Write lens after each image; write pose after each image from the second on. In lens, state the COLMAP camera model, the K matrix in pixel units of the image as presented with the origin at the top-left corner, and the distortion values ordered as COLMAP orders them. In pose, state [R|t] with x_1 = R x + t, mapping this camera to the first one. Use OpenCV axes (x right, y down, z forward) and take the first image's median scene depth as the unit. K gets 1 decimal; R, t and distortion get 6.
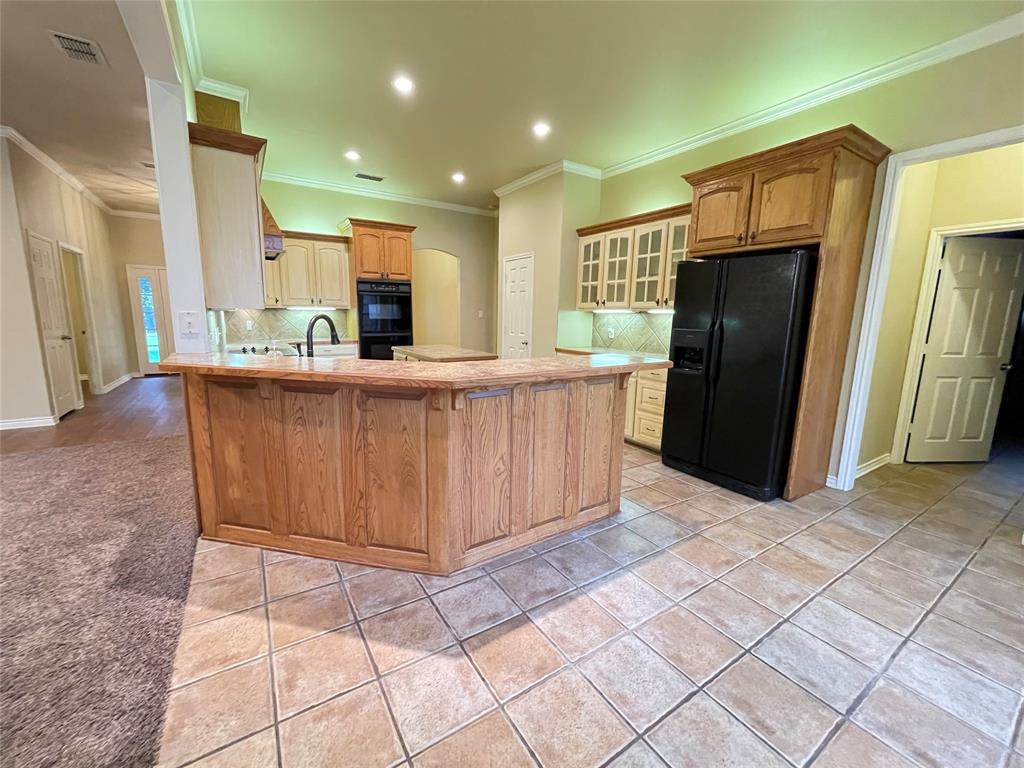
lens RADIAL K [[413.9, 0, 509.0], [0, 413.9, 381.5], [0, 0, 1]] dist [0.000098, 0.000083]
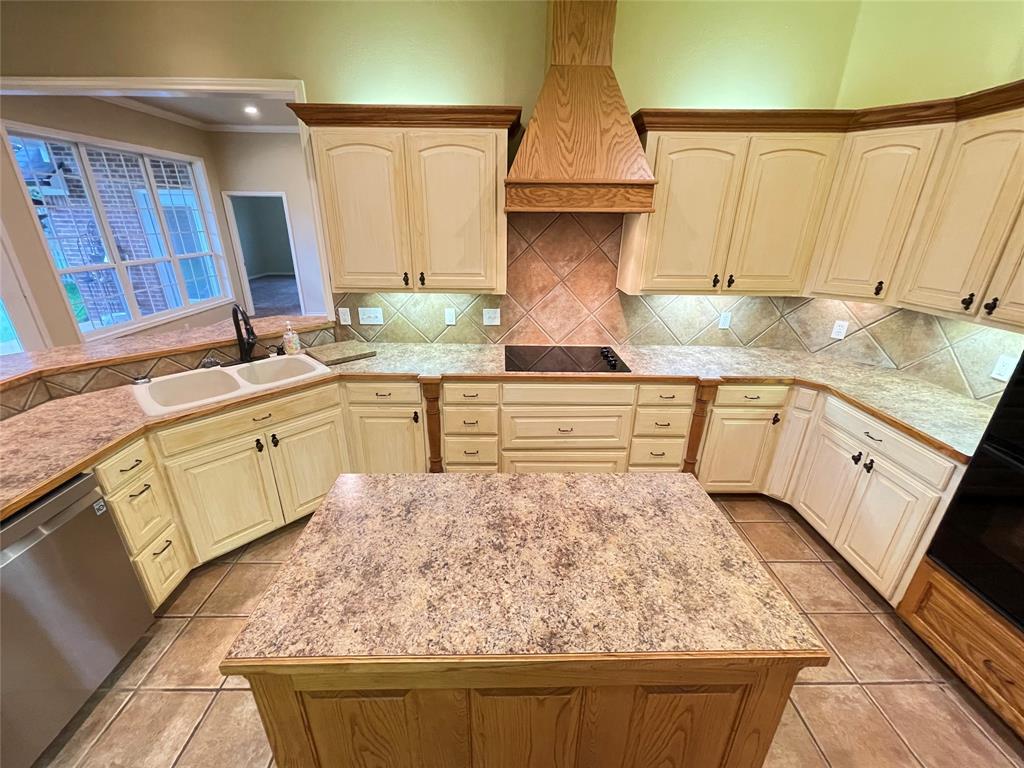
lens RADIAL K [[413.9, 0, 509.0], [0, 413.9, 381.5], [0, 0, 1]] dist [0.000098, 0.000083]
pose [[-0.528088, 0.287919, -0.798890, 0.025471], [-0.161115, 0.889710, 0.427151, -0.355172], [0.833765, 0.354287, -0.423457, 1.373427]]
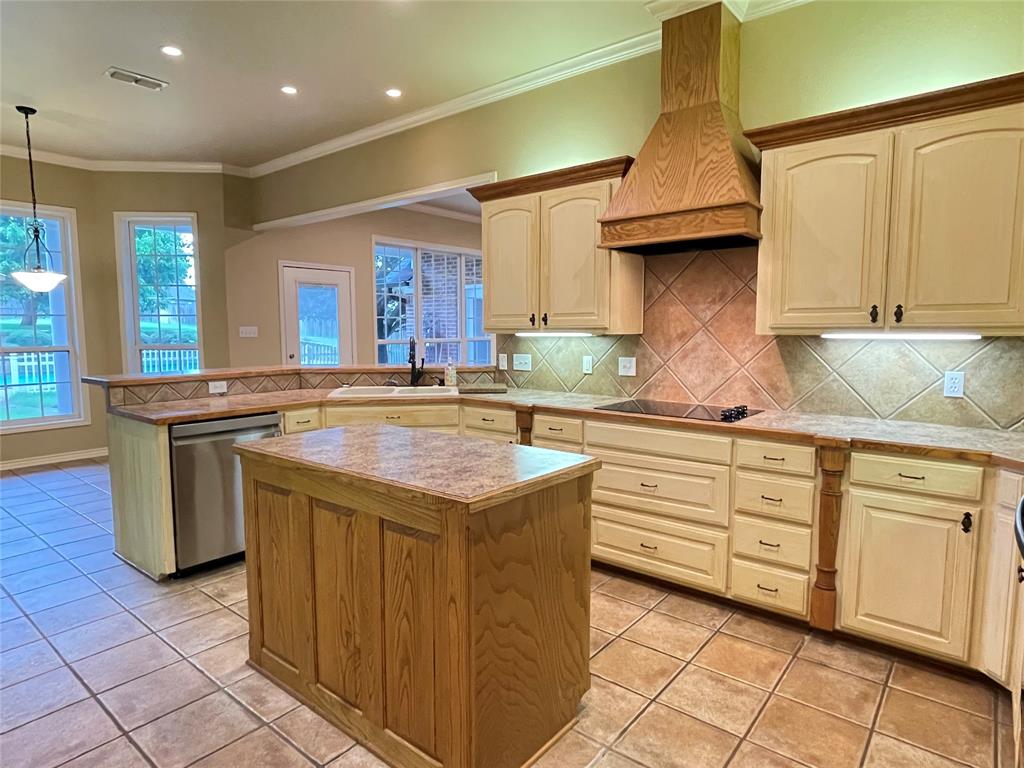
lens RADIAL K [[594.5, 0, 505.9], [0, 594.5, 385.0], [0, 0, 1]] dist [0.001888, -0.000825]
pose [[-0.952053, 0.013586, -0.305630, -0.121200], [-0.065620, 0.966693, 0.247383, -0.328988], [0.298812, 0.255577, -0.919452, 1.880577]]
